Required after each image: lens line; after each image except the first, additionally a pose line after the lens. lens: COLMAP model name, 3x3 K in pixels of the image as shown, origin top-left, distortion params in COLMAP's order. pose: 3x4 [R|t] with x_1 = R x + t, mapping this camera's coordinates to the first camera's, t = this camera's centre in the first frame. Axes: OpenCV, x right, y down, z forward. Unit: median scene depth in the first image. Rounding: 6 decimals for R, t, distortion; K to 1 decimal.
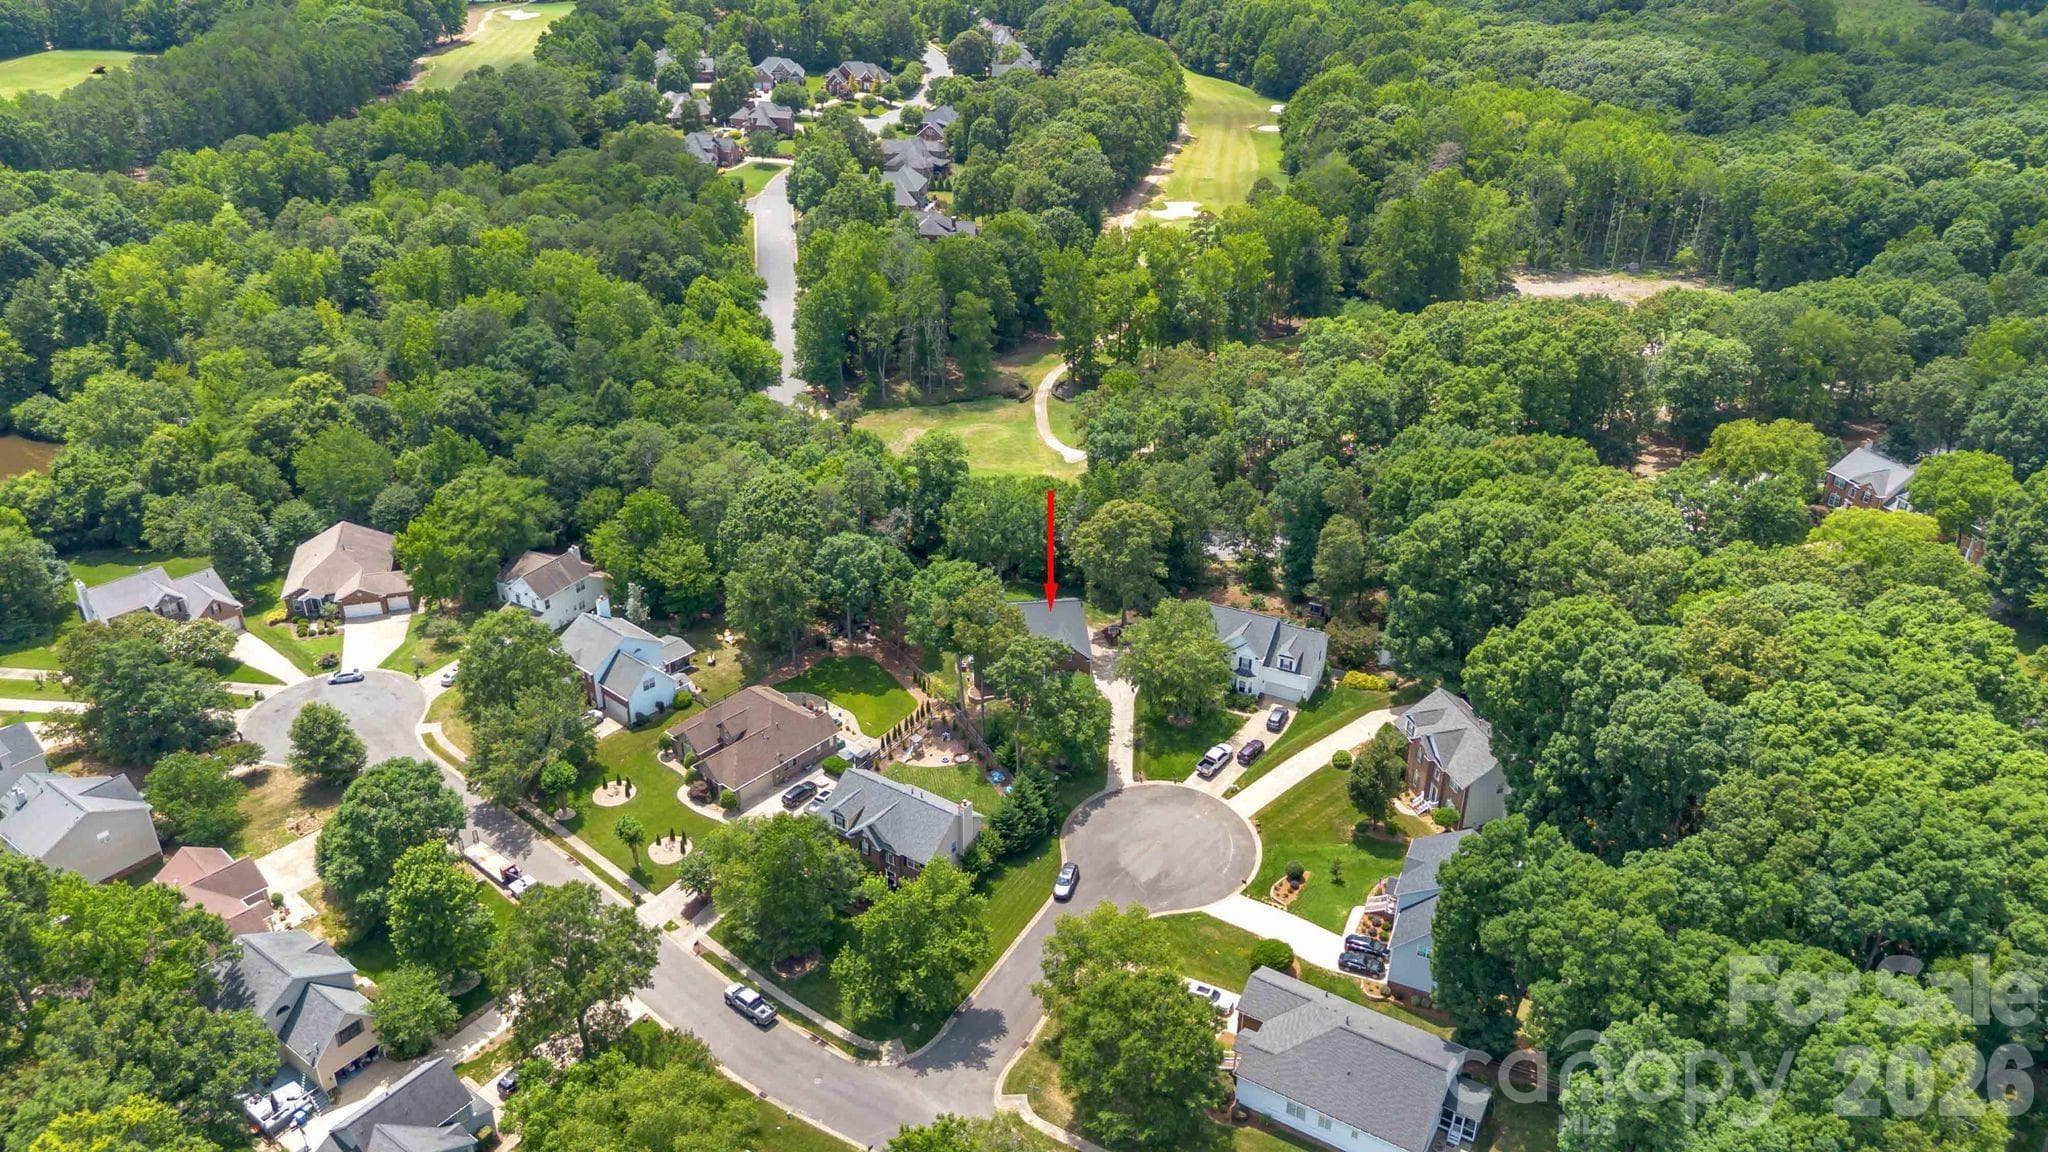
lens RADIAL K [[1450.6, 0, 1021.9], [0, 1450.6, 580.2], [0, 0, 1]] dist [0.049750, -0.039657]
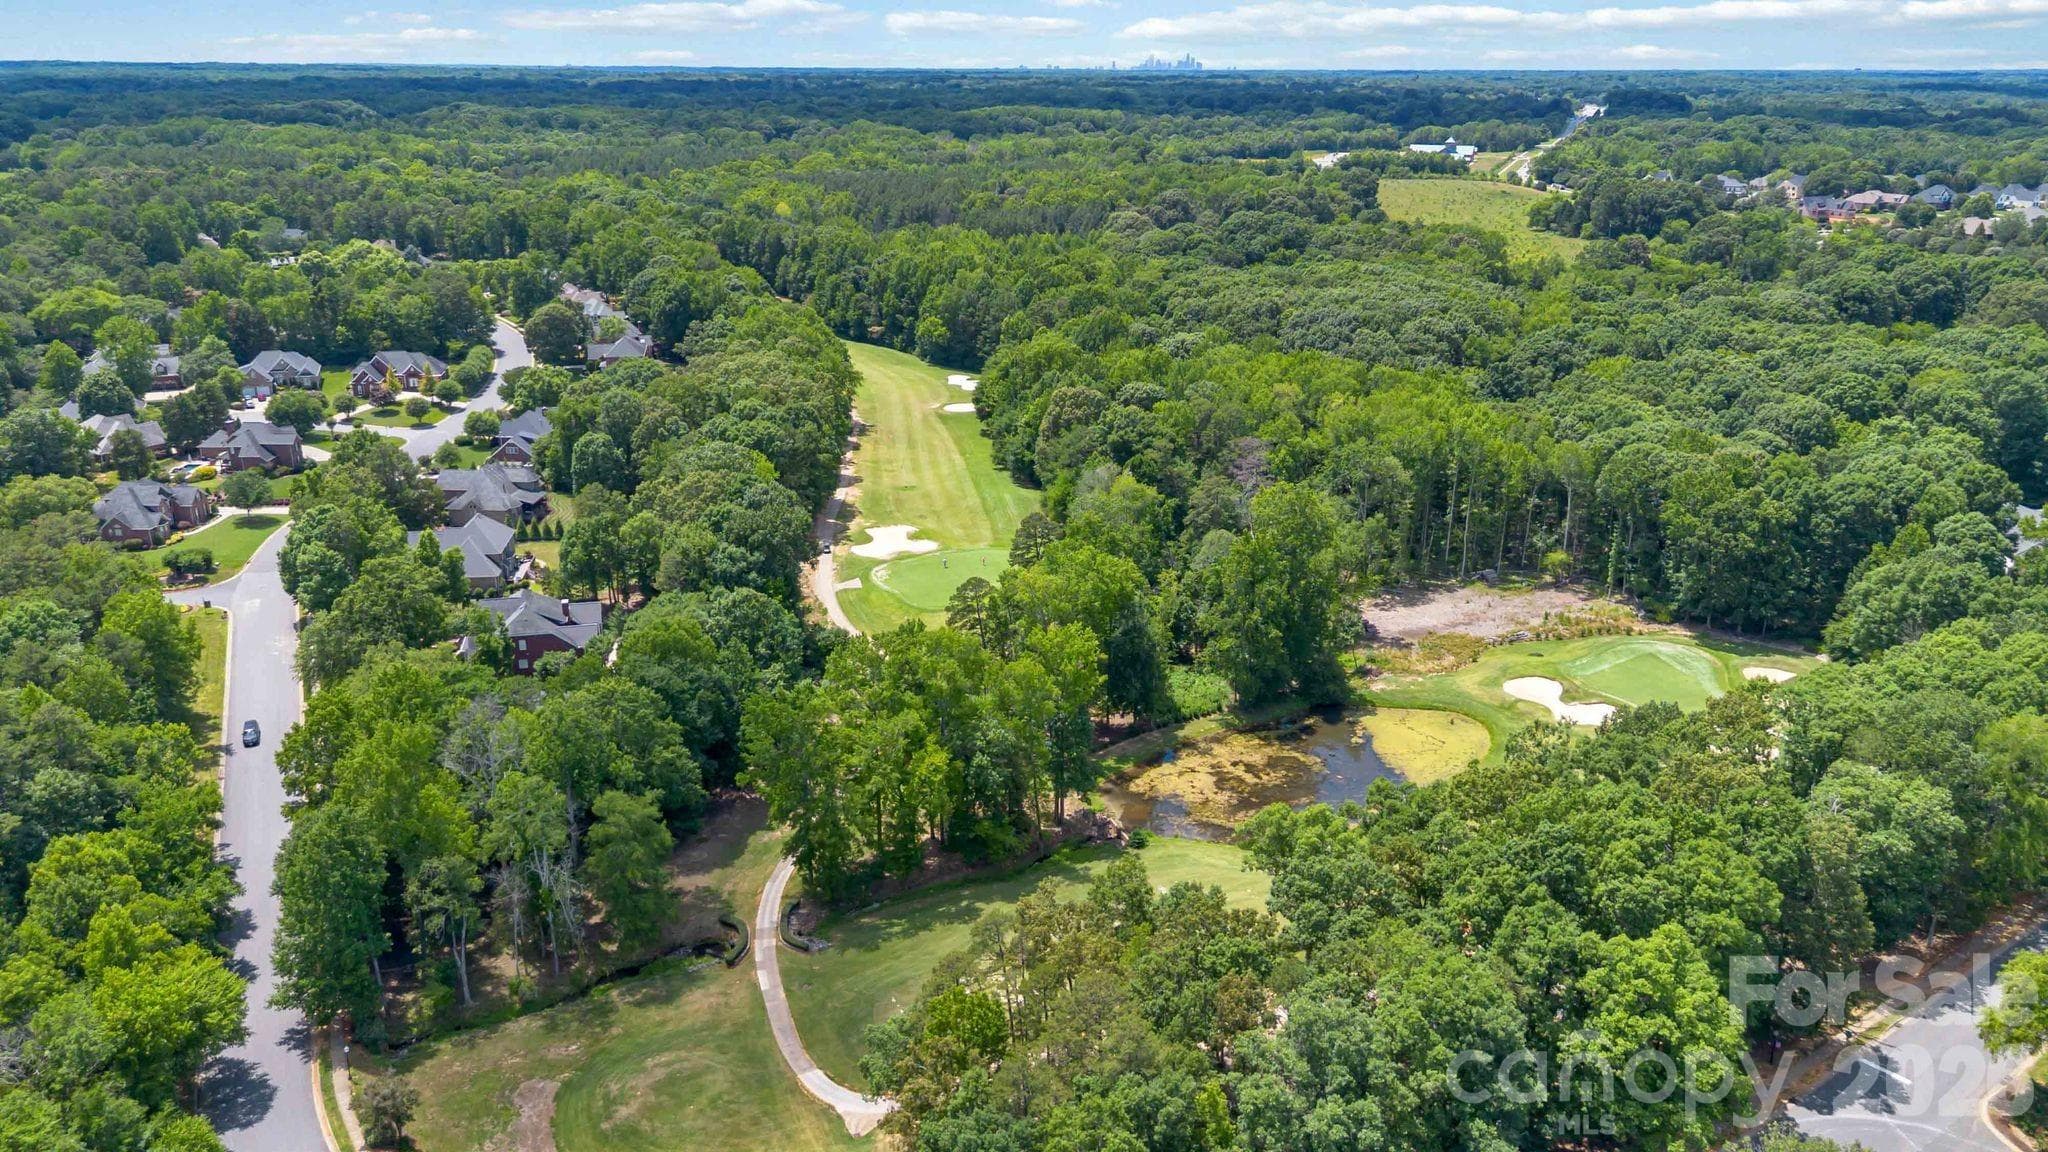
lens RADIAL K [[1450.6, 0, 1042.7], [0, 1450.6, 569.9], [0, 0, 1]] dist [0.049750, -0.039657]
pose [[0.956507, -0.097497, 0.274933, -0.016378], [0.138448, 0.981306, -0.133679, -0.116658], [-0.256760, 0.165929, 0.952125, 0.259549]]
